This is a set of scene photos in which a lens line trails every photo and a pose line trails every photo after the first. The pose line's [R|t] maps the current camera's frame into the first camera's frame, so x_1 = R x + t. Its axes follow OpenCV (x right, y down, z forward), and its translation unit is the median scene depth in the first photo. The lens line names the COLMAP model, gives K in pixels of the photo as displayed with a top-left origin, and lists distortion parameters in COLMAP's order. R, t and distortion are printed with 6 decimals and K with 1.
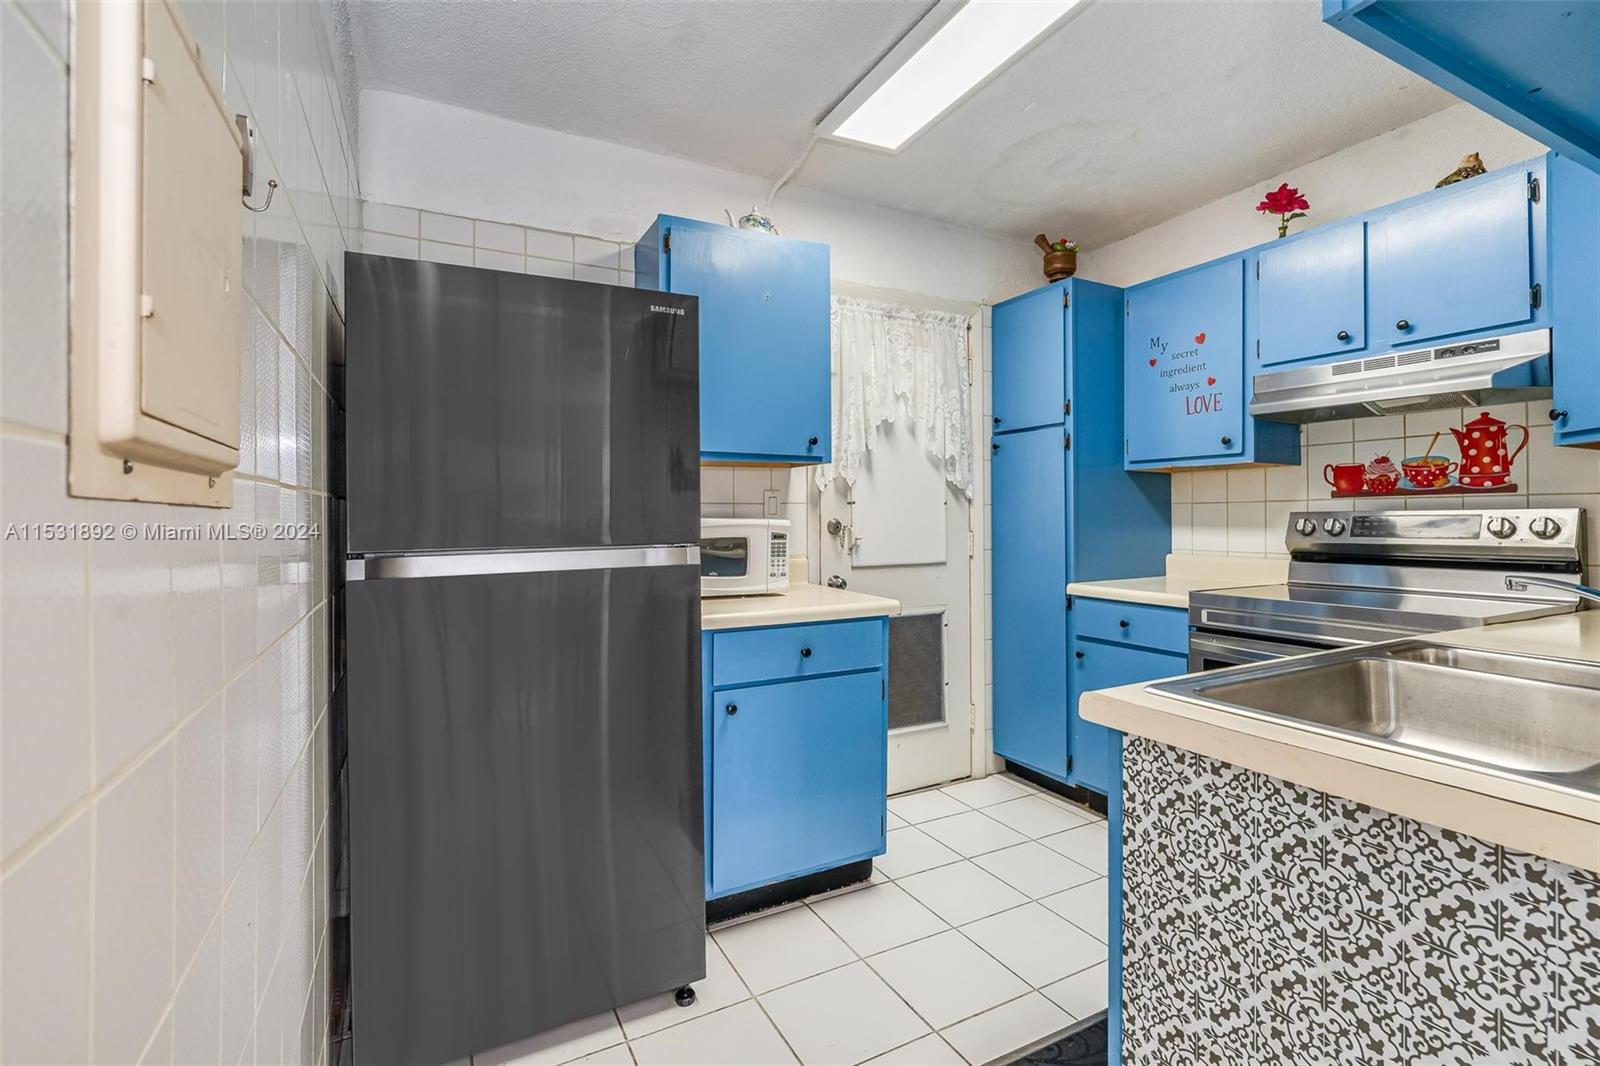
lens RADIAL K [[722.2, 0, 790.7], [0, 722.2, 506.2], [0, 0, 1]] dist [0.000859, 0.000012]
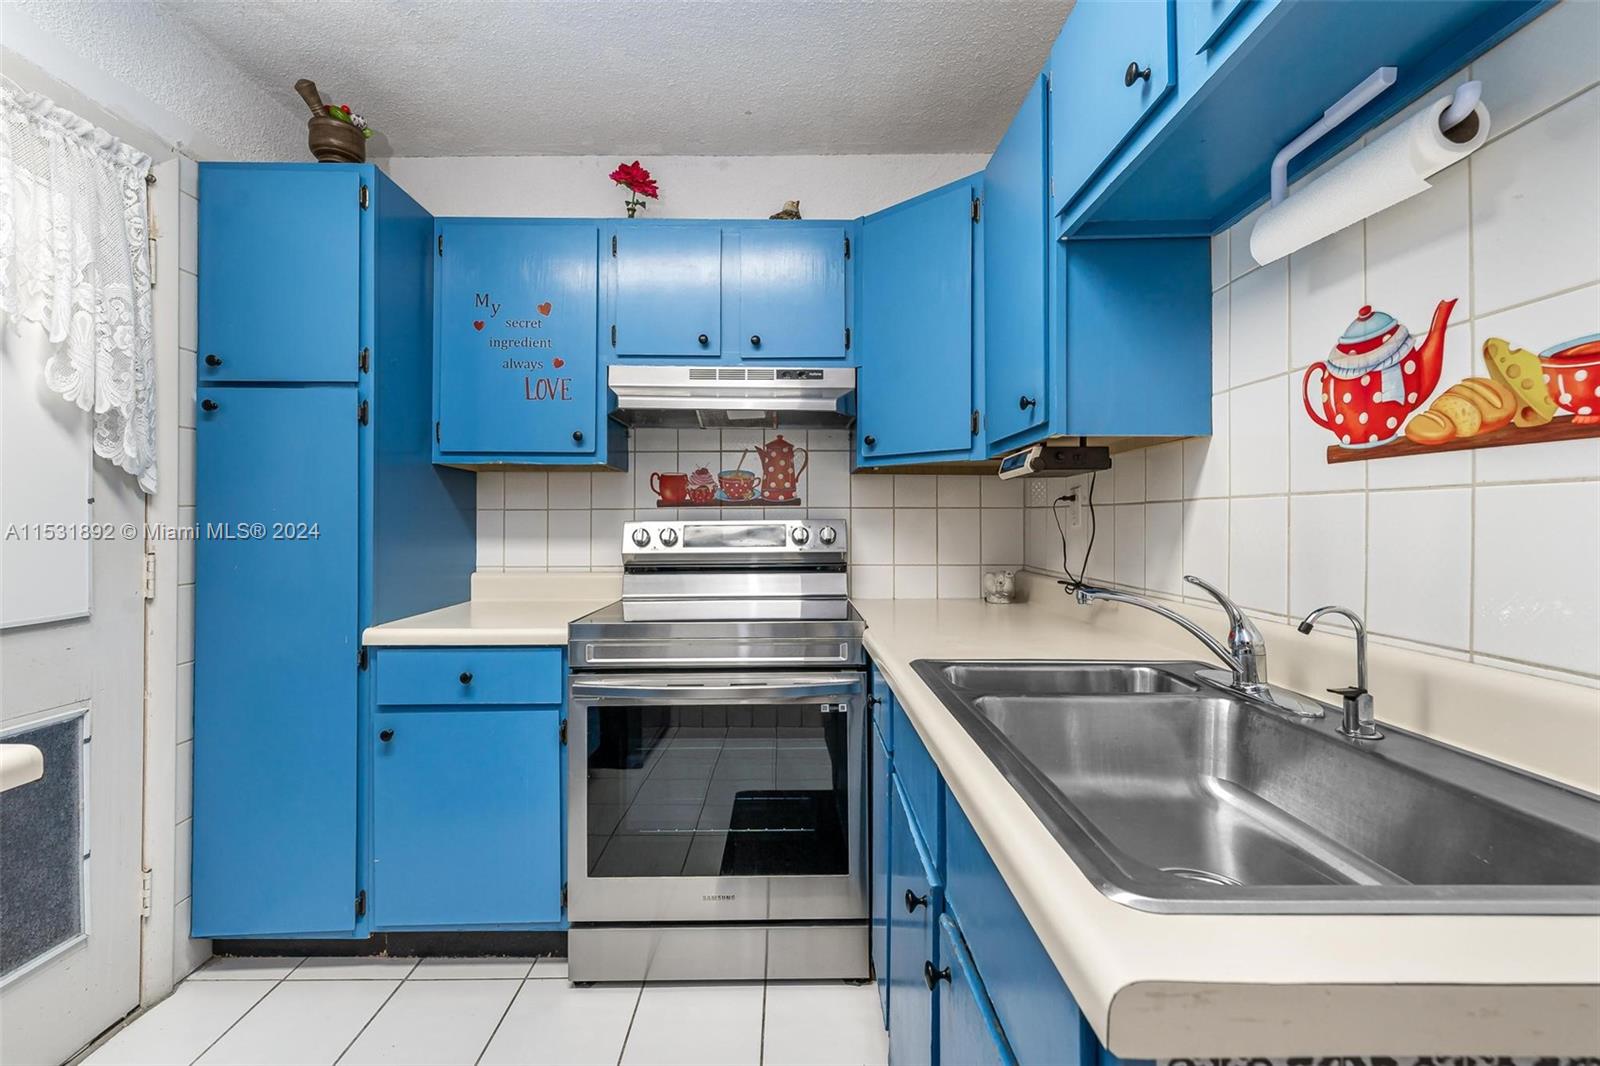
lens RADIAL K [[693.8, 0, 798.3], [0, 693.8, 517.7], [0, 0, 1]] dist [0.007901, -0.000238]
pose [[0.447779, 0.010078, 0.894088, -0.003934], [-0.013137, 0.999903, -0.004691, 0.004058], [-0.894048, -0.009645, 0.447868, 0.367728]]
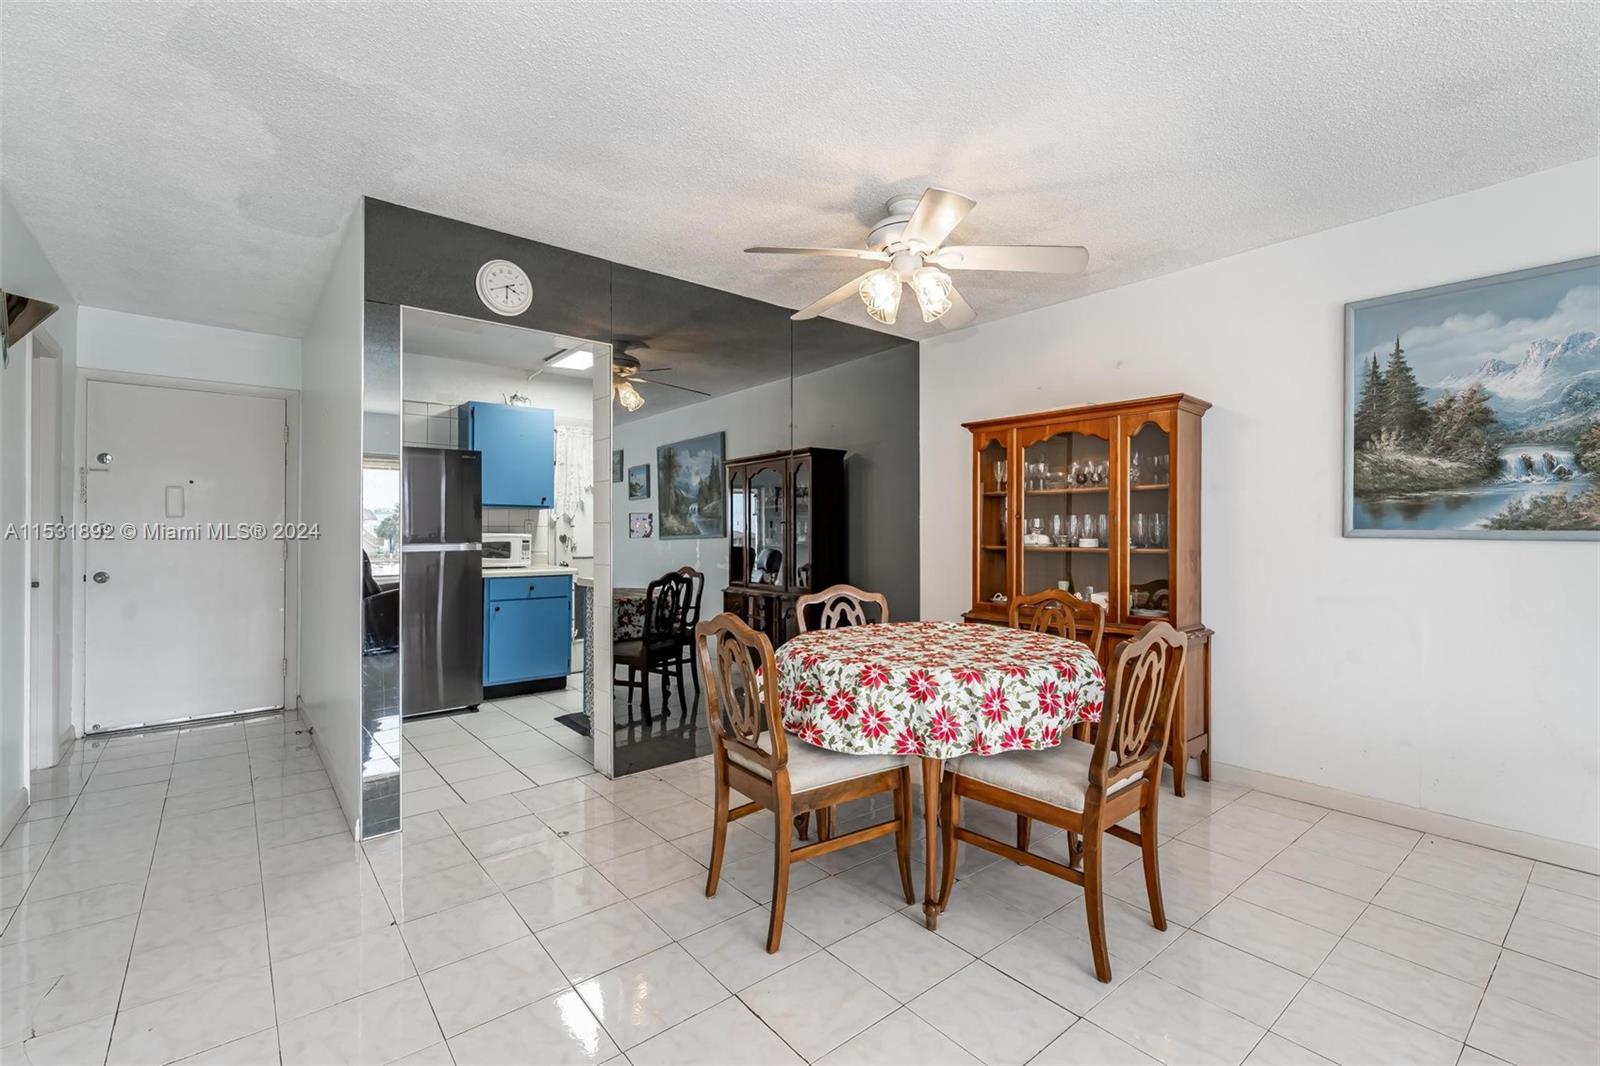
lens RADIAL K [[706.9, 0, 804.1], [0, 706.9, 528.7], [0, 0, 1]] dist [0.007714, -0.003947]
pose [[0.977452, 0.001990, 0.211148, 0.316134], [-0.003570, 0.999968, 0.007104, -0.015622], [-0.211127, -0.007698, 0.977428, -1.168547]]
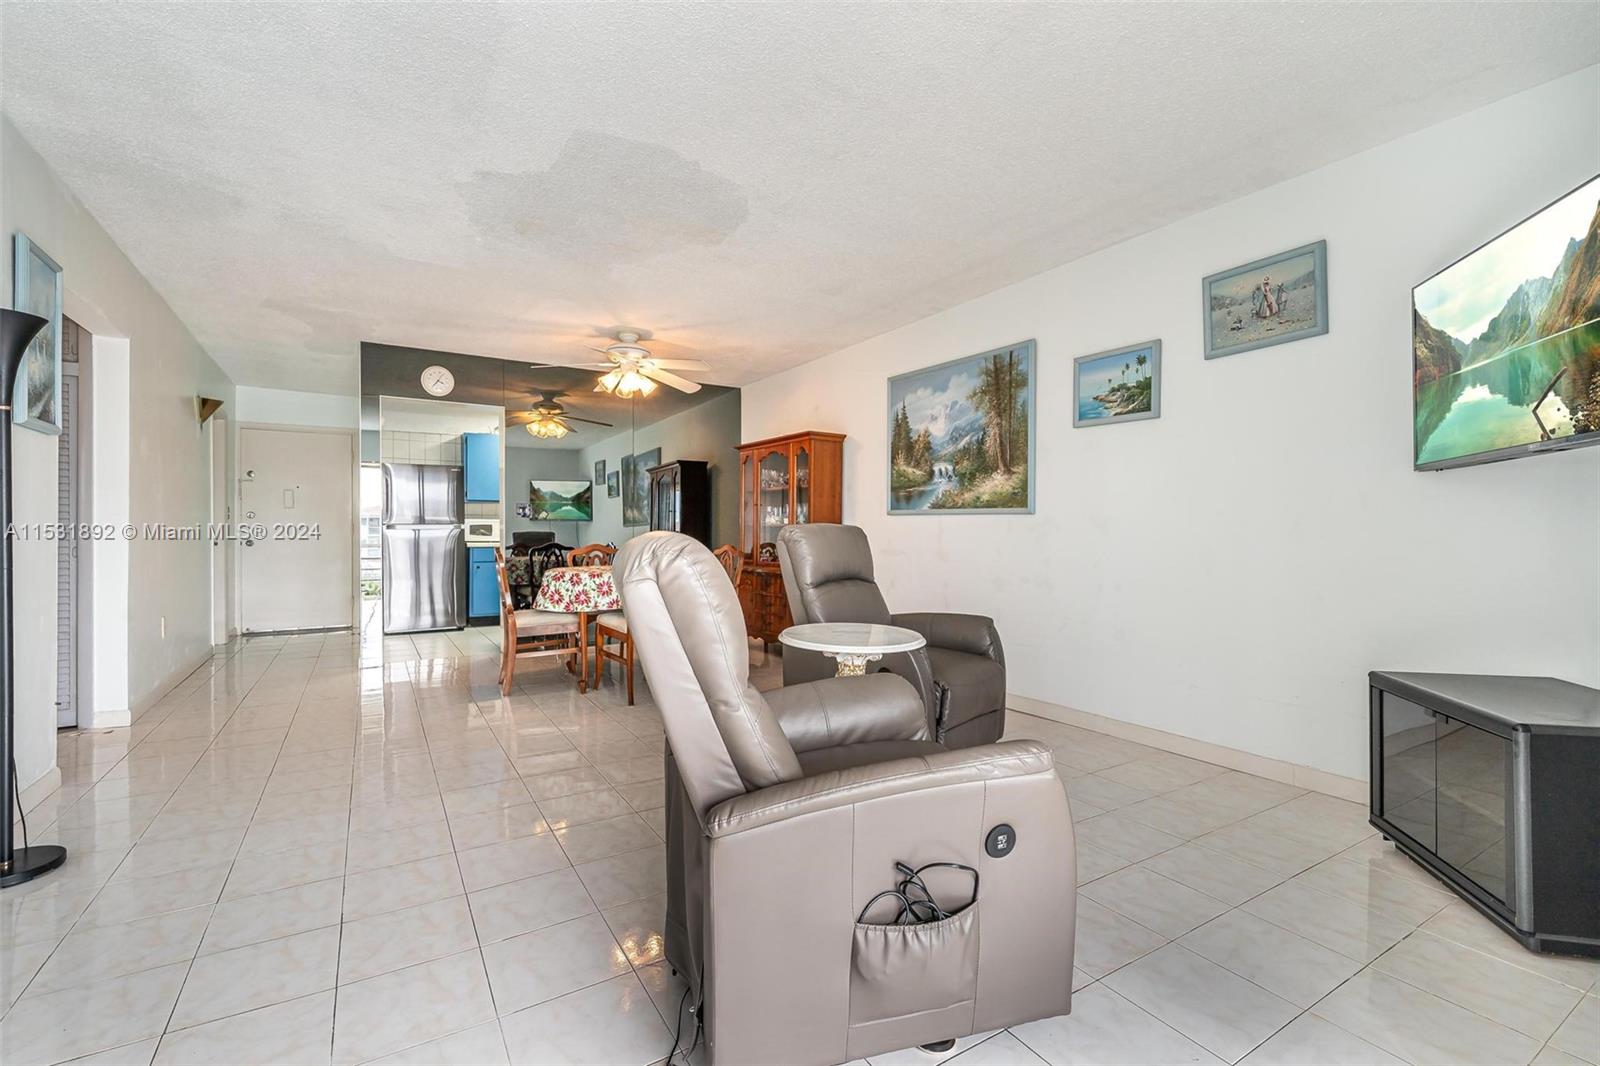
lens RADIAL K [[706.9, 0, 797.6], [0, 706.9, 537.4], [0, 0, 1]] dist [0.007714, -0.003947]
pose [[0.997316, 0.001314, 0.073210, 0.945657], [-0.002854, 0.999777, 0.020928, 0.020915], [-0.073166, -0.021081, 0.997097, -2.059753]]
